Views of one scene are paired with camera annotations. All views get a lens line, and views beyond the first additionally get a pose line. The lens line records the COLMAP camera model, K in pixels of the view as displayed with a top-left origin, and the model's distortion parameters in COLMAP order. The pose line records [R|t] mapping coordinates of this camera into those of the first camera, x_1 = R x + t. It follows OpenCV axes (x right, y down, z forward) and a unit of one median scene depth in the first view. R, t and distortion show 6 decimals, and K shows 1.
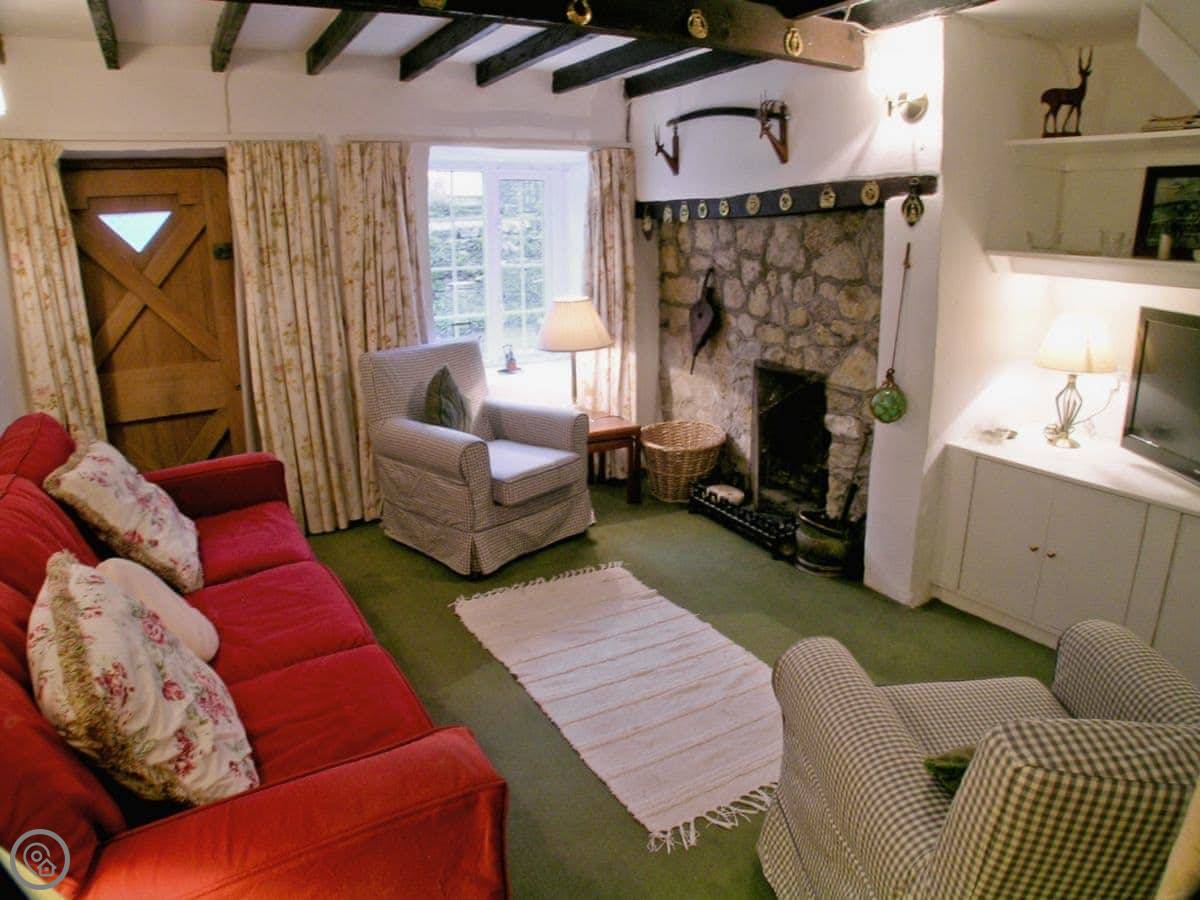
lens RADIAL K [[830.1, 0, 575.6], [0, 830.1, 449.4], [0, 0, 1]] dist [-0.005013, -0.000807]
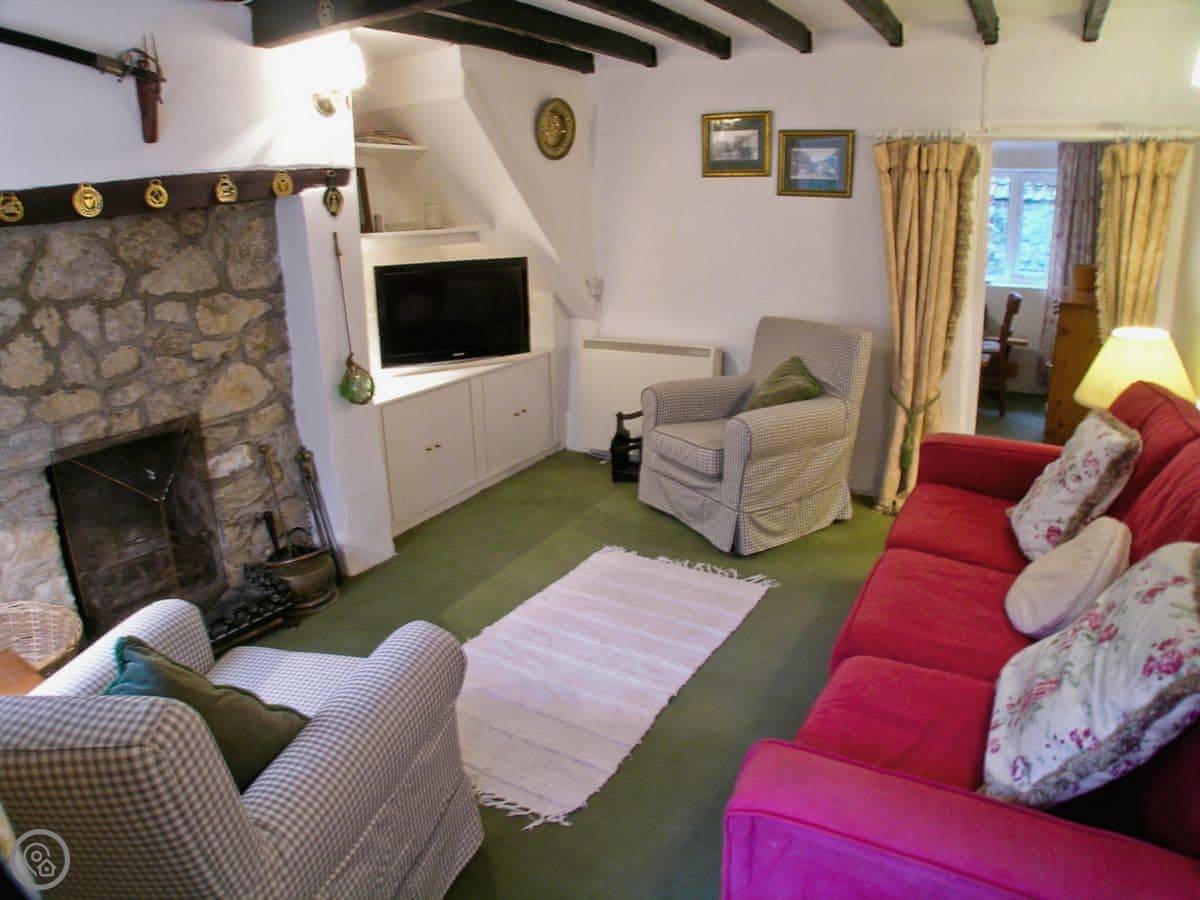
lens RADIAL K [[830.1, 0, 575.6], [0, 830.1, 449.4], [0, 0, 1]] dist [-0.005013, -0.000807]
pose [[-0.484055, -0.223464, 0.846022, -0.573296], [0.294455, 0.868859, 0.397970, -0.276971], [-0.824006, 0.441756, -0.354776, 1.018006]]
